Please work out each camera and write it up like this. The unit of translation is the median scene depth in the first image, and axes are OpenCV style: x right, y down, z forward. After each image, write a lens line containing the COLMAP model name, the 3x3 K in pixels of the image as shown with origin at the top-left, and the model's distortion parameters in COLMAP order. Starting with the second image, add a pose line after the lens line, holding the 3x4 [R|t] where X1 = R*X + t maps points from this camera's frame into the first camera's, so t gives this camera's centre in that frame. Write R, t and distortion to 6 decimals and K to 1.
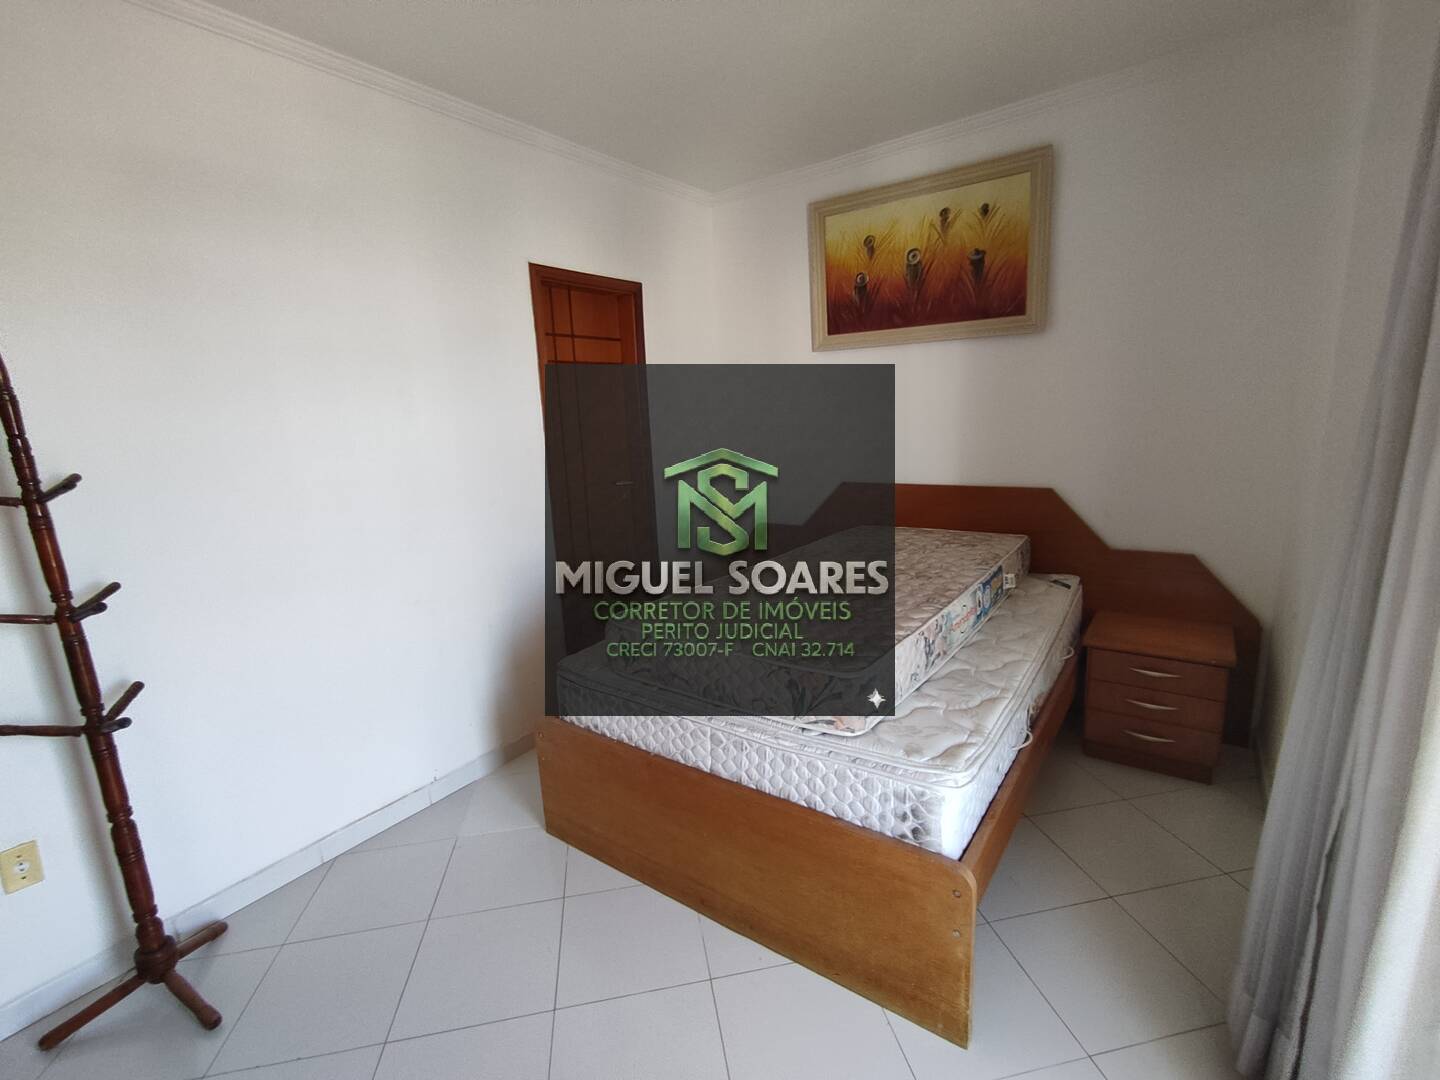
lens RADIAL K [[658.0, 0, 719.7], [0, 658.0, 536.6], [0, 0, 1]] dist [-0.006235, -0.000458]
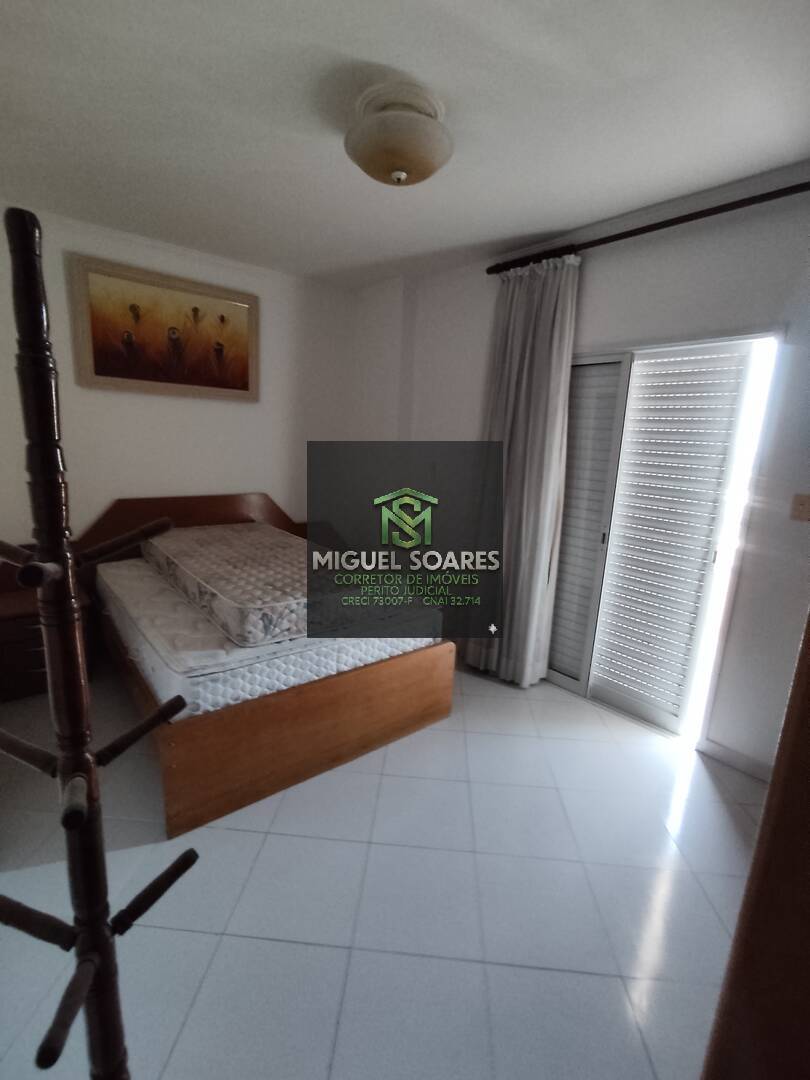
lens RADIAL K [[493.5, 0, 403.0], [0, 493.5, 543.5], [0, 0, 1]] dist [-0.006235, -0.000458]
pose [[0.245917, -0.135178, 0.959819, -0.675105], [0.145526, 0.984153, 0.101319, -0.024120], [-0.958304, 0.114762, 0.261692, 0.328914]]
